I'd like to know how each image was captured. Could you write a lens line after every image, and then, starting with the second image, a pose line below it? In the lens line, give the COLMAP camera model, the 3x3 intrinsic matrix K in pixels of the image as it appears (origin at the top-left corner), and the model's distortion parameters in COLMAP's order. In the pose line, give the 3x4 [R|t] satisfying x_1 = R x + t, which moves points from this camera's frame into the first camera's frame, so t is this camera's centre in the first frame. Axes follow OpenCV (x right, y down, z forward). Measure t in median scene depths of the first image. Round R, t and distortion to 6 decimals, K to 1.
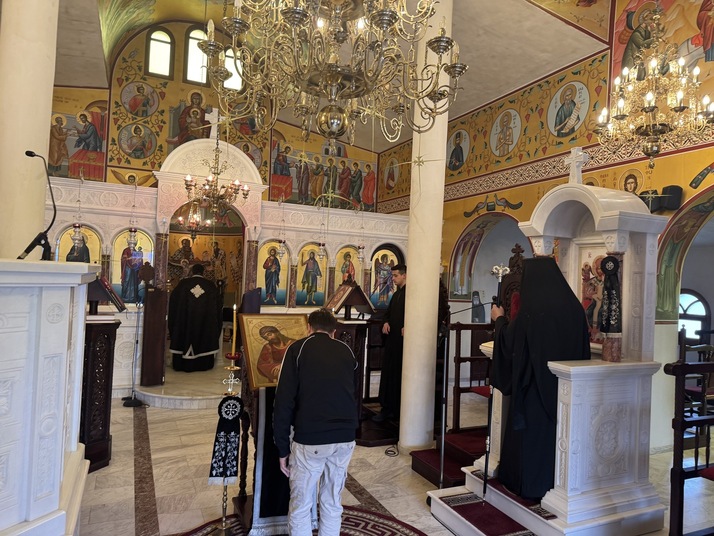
lens RADIAL K [[493.8, 0, 360.3], [0, 493.8, 268.1], [0, 0, 1]] dist [0.091753, -0.105200]
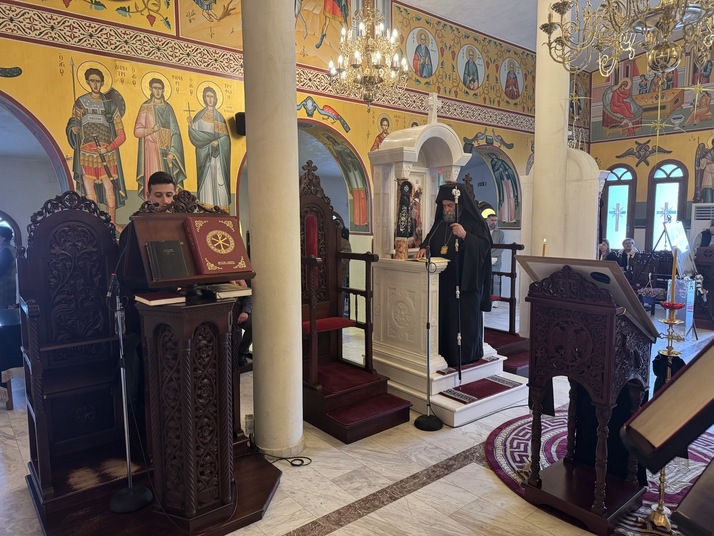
lens RADIAL K [[495.9, 0, 368.6], [0, 495.9, 265.5], [0, 0, 1]] dist [0.080619, -0.103239]
pose [[-0.251062, -0.142622, 0.957406, -0.706792], [-0.028555, 0.989747, 0.139951, 0.011220], [-0.967550, 0.007797, -0.252560, 1.326597]]
